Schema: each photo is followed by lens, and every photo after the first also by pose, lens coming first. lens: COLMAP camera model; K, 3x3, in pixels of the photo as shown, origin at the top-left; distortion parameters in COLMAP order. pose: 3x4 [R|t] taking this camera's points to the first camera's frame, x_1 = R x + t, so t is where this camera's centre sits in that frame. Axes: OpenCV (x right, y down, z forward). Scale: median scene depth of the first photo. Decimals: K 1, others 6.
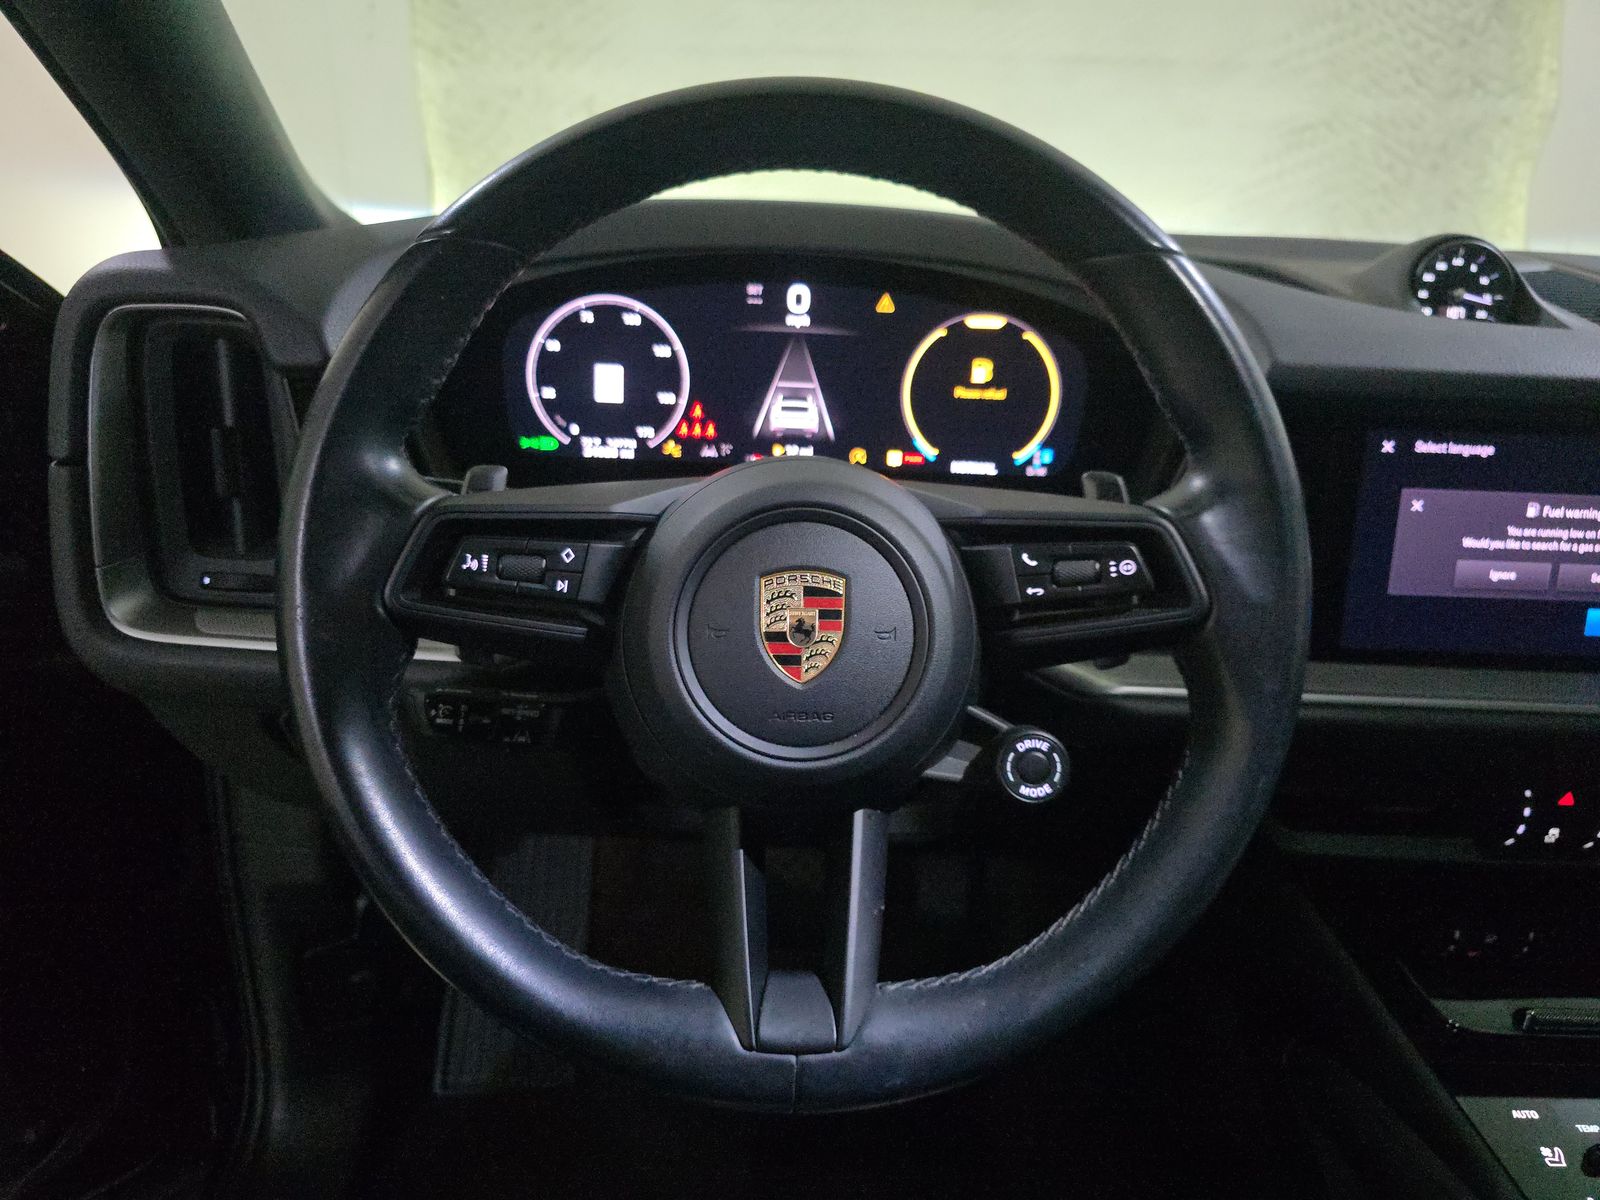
lens RADIAL K [[1111.6, 0, 800.0], [0, 1111.6, 600.0], [0, 0, 1]] dist [0.011394, -0.018139]
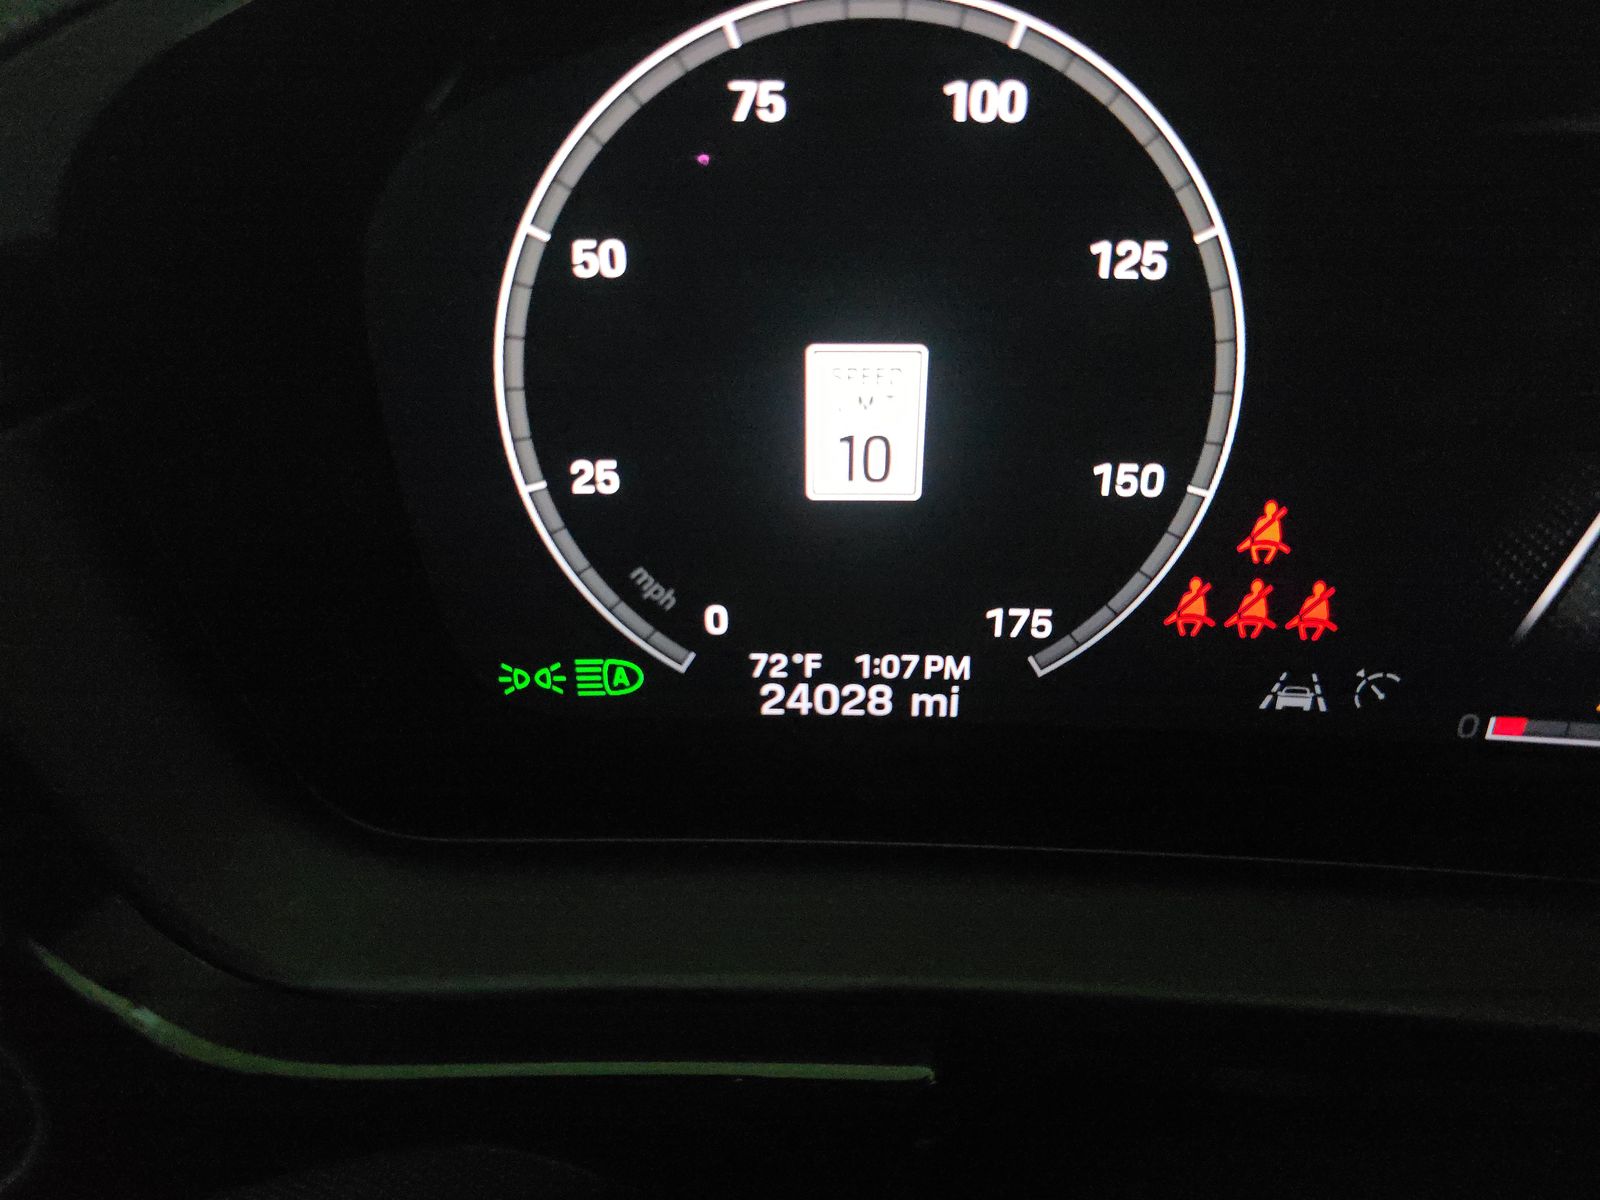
lens RADIAL K [[1103.1, 0, 800.0], [0, 1103.1, 600.0], [0, 0, 1]] dist [-0.025897, 0.057684]
pose [[0.989933, 0.010389, -0.141158, -0.161766], [0.018159, 0.979738, 0.199456, -0.214252], [0.140370, -0.200011, 0.969686, 0.825134]]
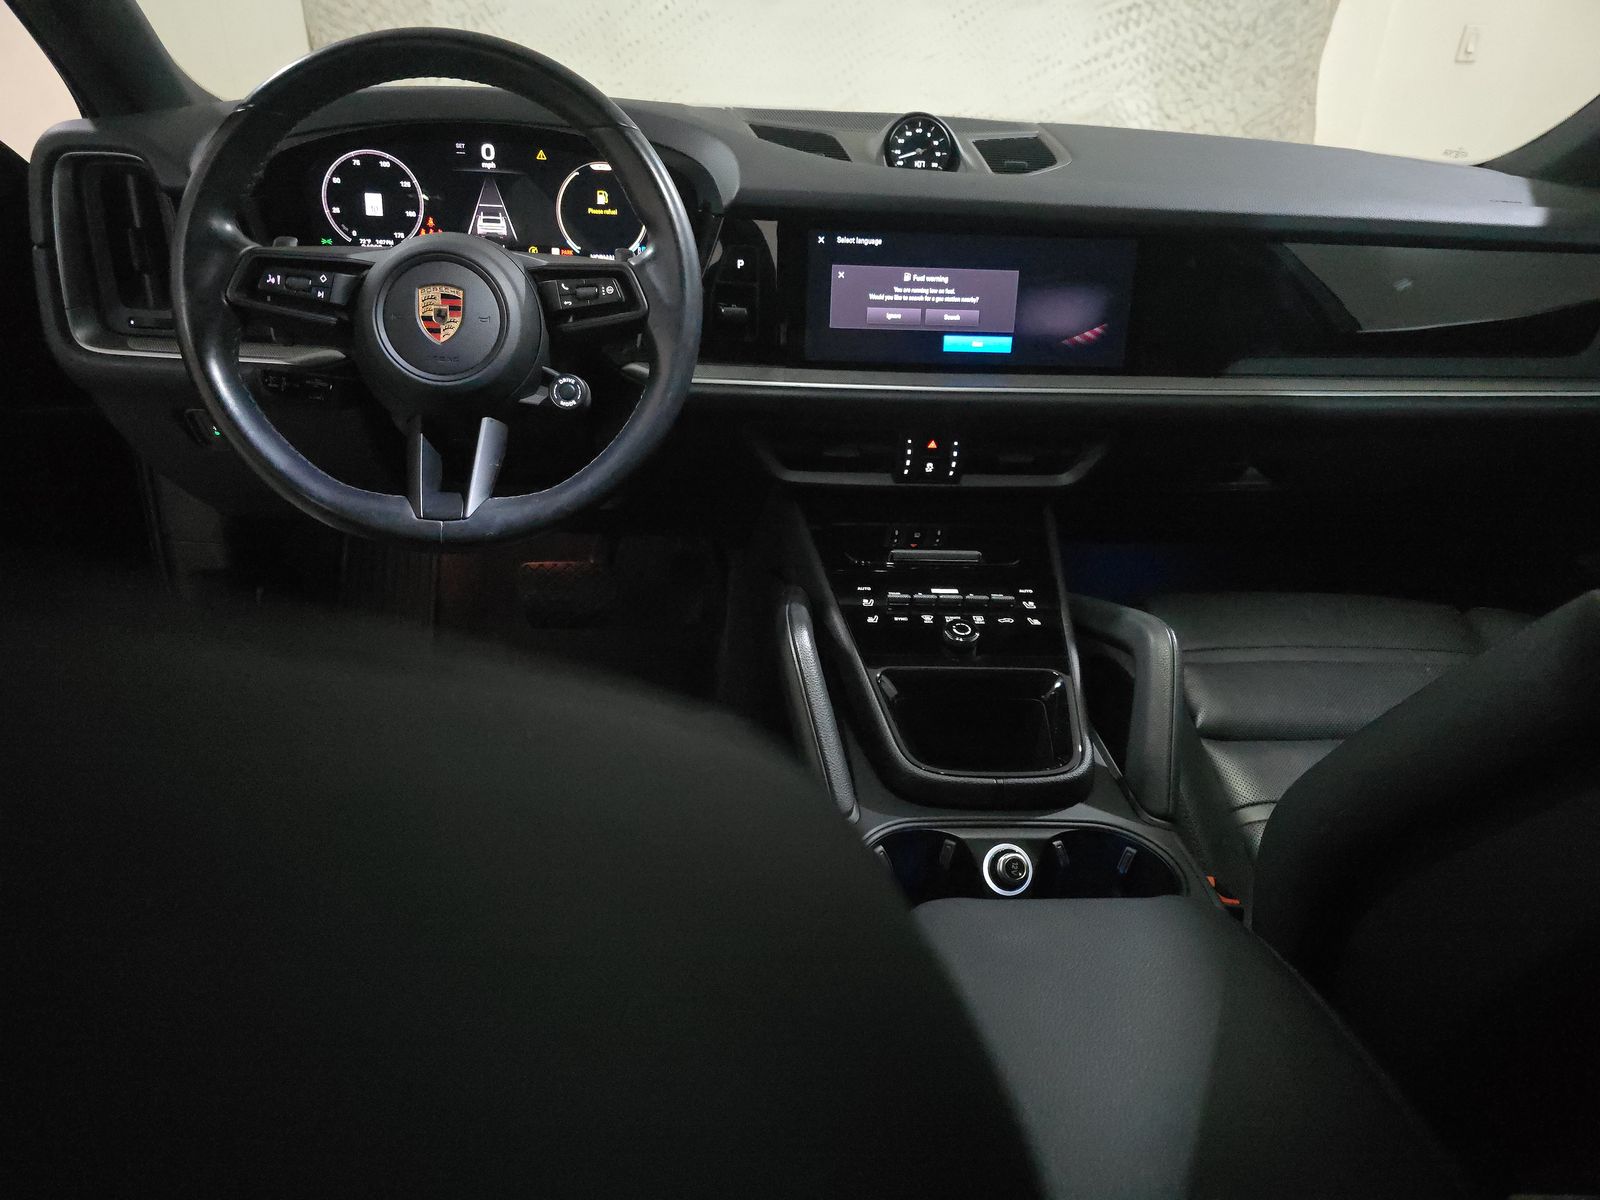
lens RADIAL K [[1109.1, 0, 800.0], [0, 1109.1, 600.0], [0, 0, 1]] dist [0.042843, -0.043817]
pose [[0.998407, -0.020301, 0.052648, 0.380411], [0.015074, 0.995088, 0.097845, 0.250094], [-0.054376, -0.096895, 0.993808, -0.782999]]
